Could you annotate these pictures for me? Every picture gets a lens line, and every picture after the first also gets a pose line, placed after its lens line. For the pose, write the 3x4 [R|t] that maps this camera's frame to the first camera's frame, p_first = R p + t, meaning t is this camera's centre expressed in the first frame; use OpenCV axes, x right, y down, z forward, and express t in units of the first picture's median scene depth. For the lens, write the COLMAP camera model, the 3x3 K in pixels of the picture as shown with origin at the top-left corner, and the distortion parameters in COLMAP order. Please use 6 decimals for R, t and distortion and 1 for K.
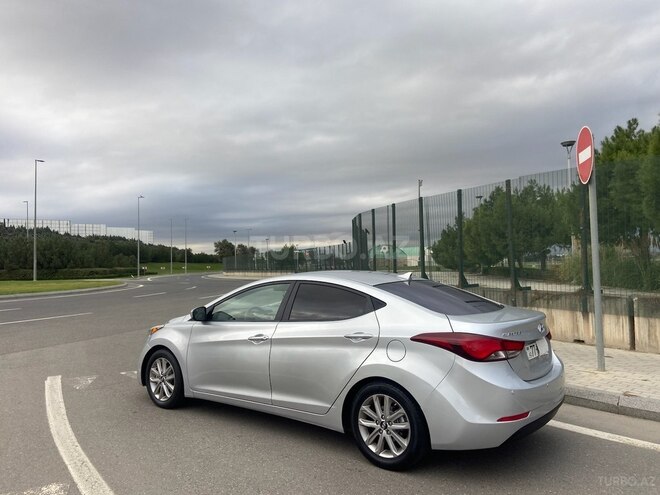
lens RADIAL K [[504.5, 0, 326.3], [0, 504.5, 247.3], [0, 0, 1]] dist [0.074748, -0.080239]
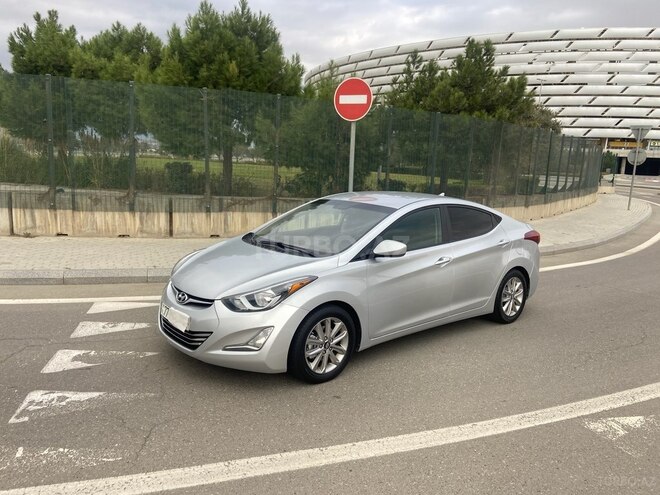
lens RADIAL K [[504.5, 0, 325.8], [0, 504.5, 246.8], [0, 0, 1]] dist [0.074748, -0.080239]
pose [[0.216302, -0.147983, 0.965046, -0.708159], [-0.075153, 0.982990, 0.167579, -0.011227], [-0.973430, -0.108774, 0.201501, 0.613268]]
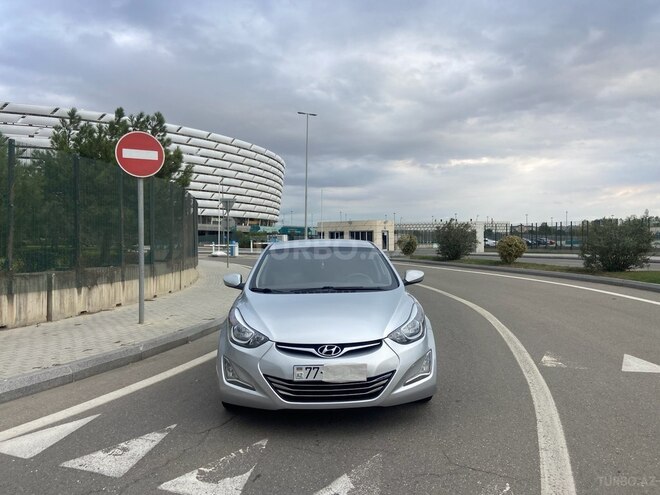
lens RADIAL K [[511.2, 0, 333.1], [0, 511.2, 248.1], [0, 0, 1]] dist [0.051659, -0.051949]
pose [[-0.639348, 0.006889, 0.768886, -0.609521], [-0.008326, 0.999839, -0.015881, 0.051622], [-0.768872, -0.016555, -0.639188, 1.159613]]
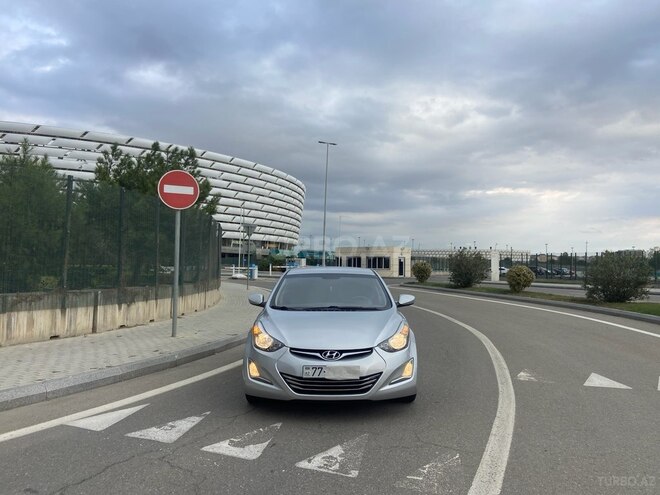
lens RADIAL K [[511.2, 0, 340.1], [0, 511.2, 251.7], [0, 0, 1]] dist [0.051659, -0.051949]
pose [[-0.622172, 0.024762, 0.782489, -0.730409], [-0.031590, 0.997892, -0.056697, 0.050031], [-0.782243, -0.059994, -0.620077, 1.236040]]
